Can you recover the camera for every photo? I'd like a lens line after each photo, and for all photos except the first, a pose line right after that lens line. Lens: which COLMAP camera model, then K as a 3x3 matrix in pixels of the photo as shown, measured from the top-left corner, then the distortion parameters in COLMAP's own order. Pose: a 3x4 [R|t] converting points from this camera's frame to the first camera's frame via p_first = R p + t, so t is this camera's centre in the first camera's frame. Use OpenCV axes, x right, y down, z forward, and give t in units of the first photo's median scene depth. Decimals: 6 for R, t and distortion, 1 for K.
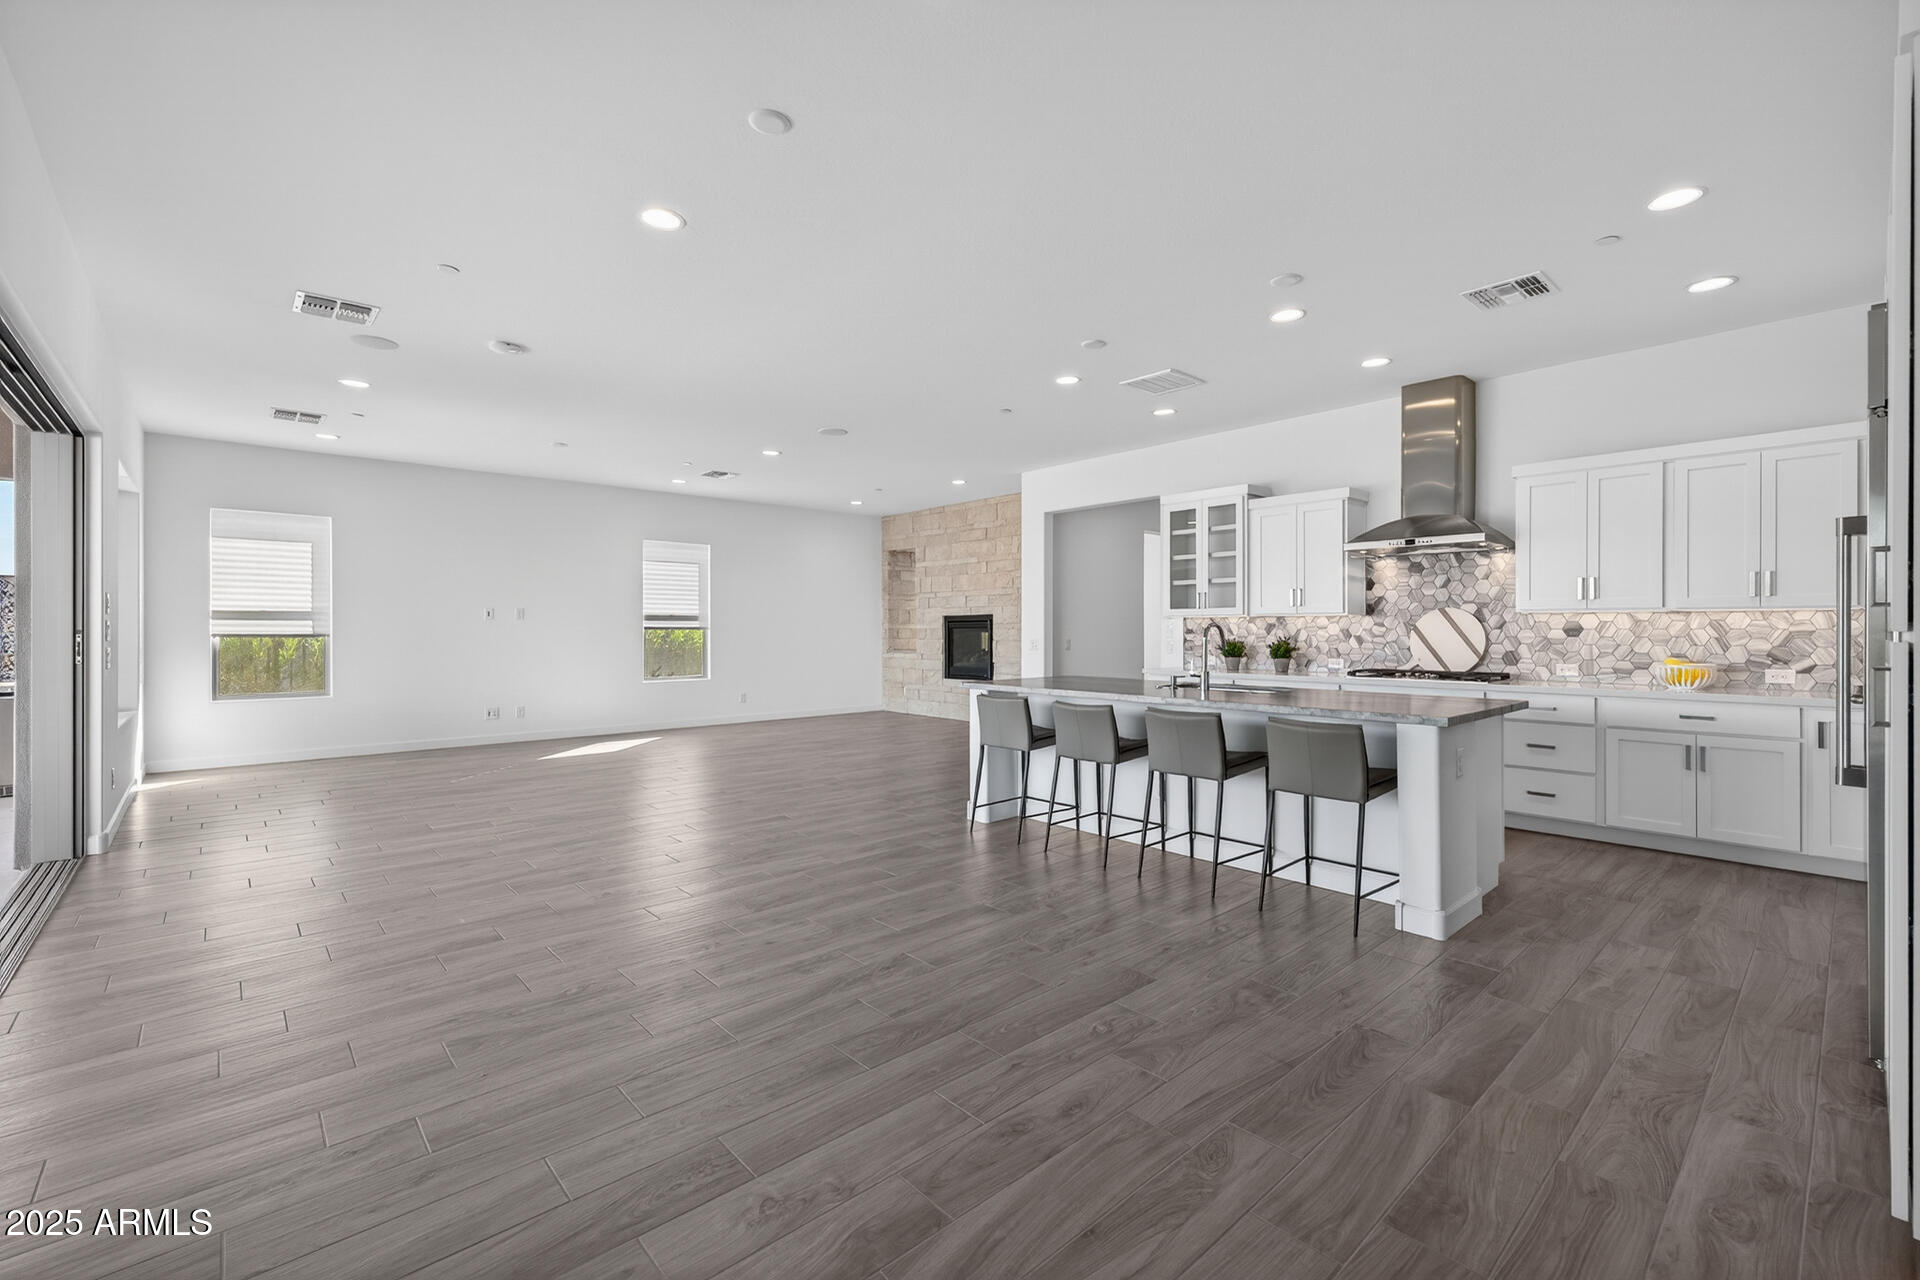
lens RADIAL K [[807.5, 0, 965.9], [0, 807.5, 630.7], [0, 0, 1]] dist [0.010326, -0.000424]
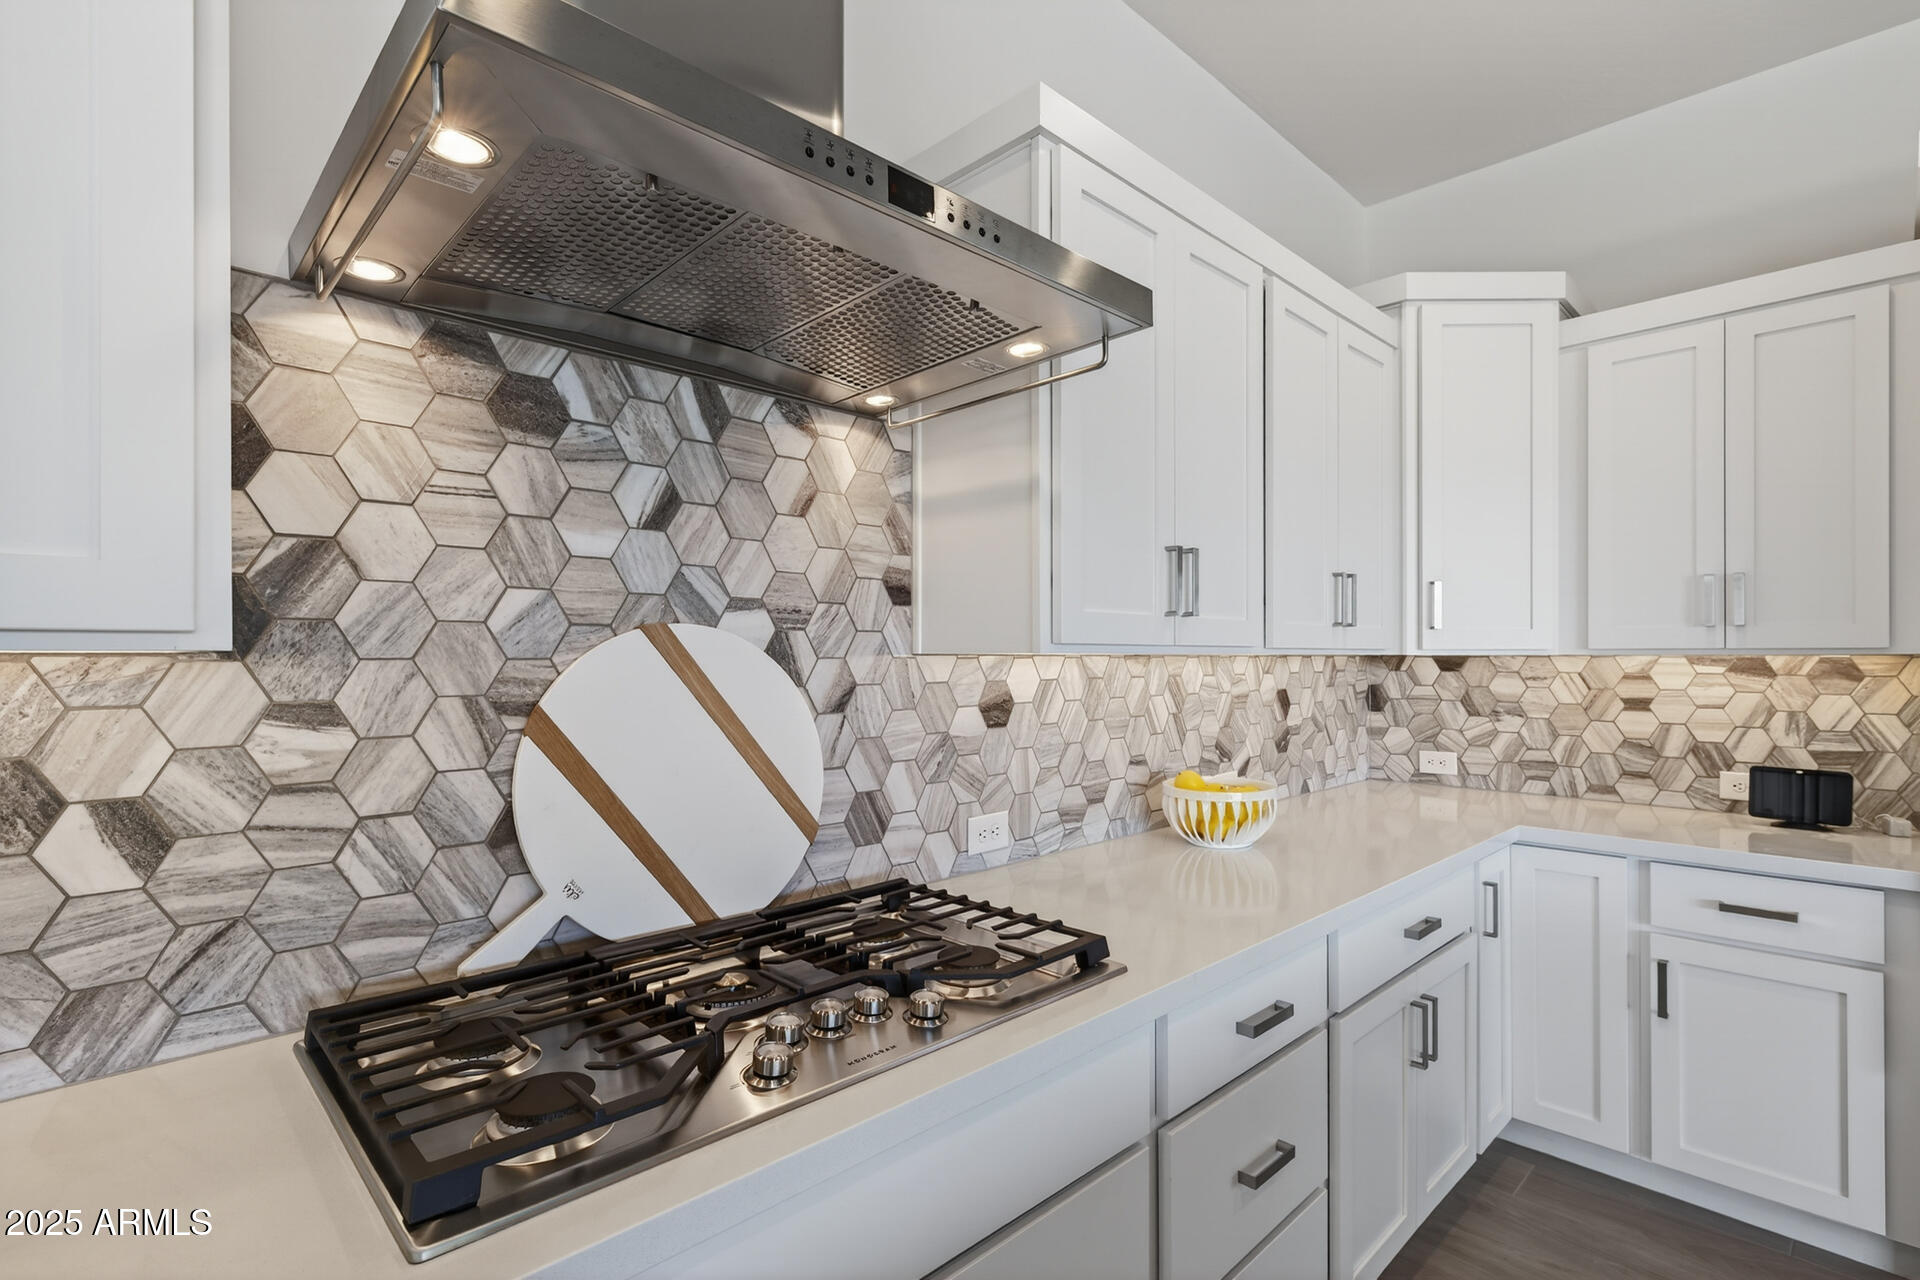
lens RADIAL K [[898.6, 0, 963.8], [0, 898.6, 658.0], [0, 0, 1]] dist [0.002305, -0.000936]
pose [[-0.028158, -0.002586, 0.999600, 0.347620], [0.000936, 0.999996, 0.002614, -0.019404], [-0.999603, 0.001009, -0.028156, 0.917605]]
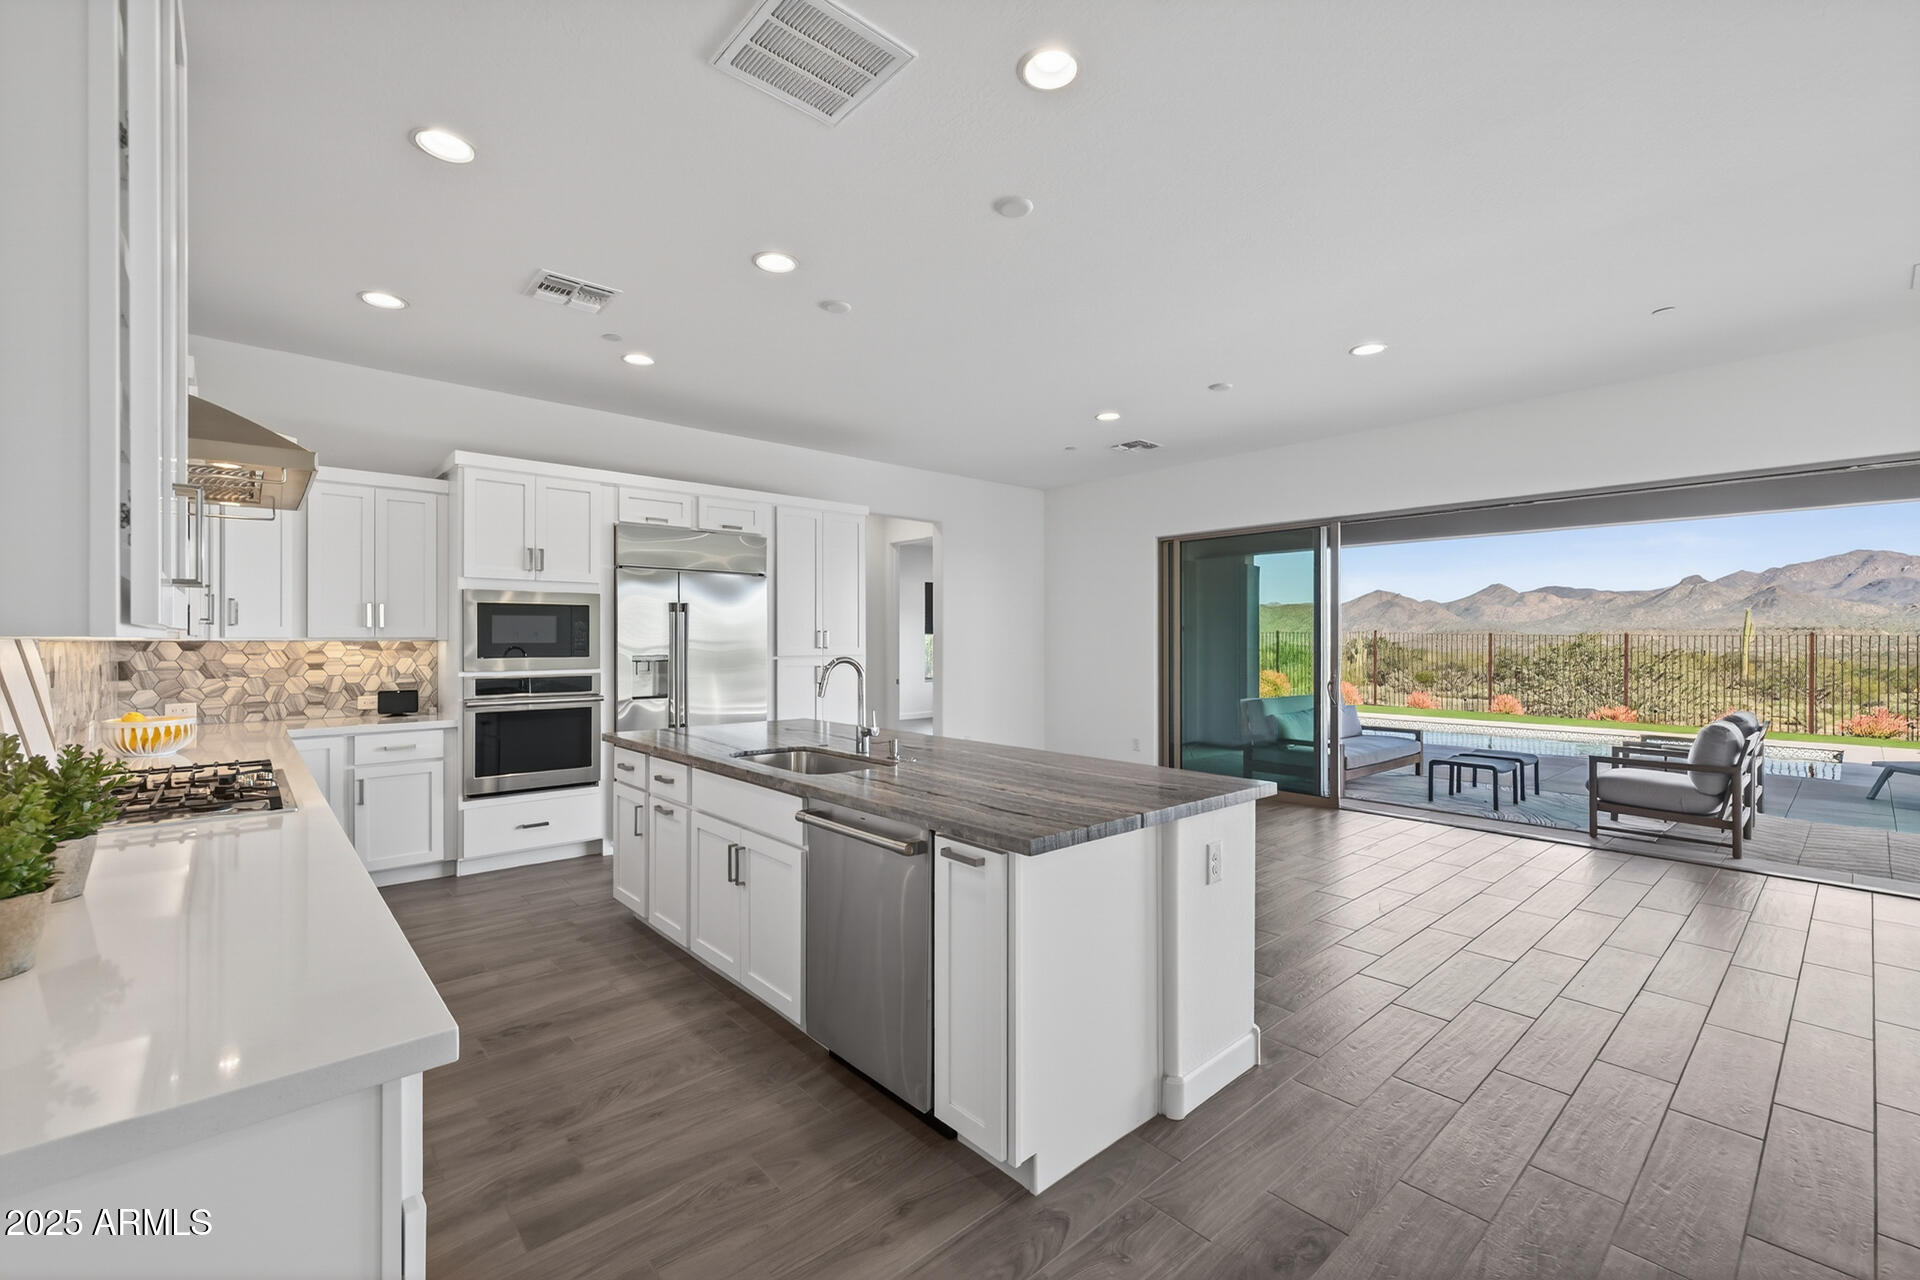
lens RADIAL K [[807.5, 0, 954.9], [0, 807.5, 635.7], [0, 0, 1]] dist [0.010326, -0.000424]
pose [[-0.999815, -0.000183, 0.019253, 0.158713], [-0.000293, 0.999984, -0.005707, -0.019795], [-0.019251, -0.005711, -0.999798, 1.342238]]
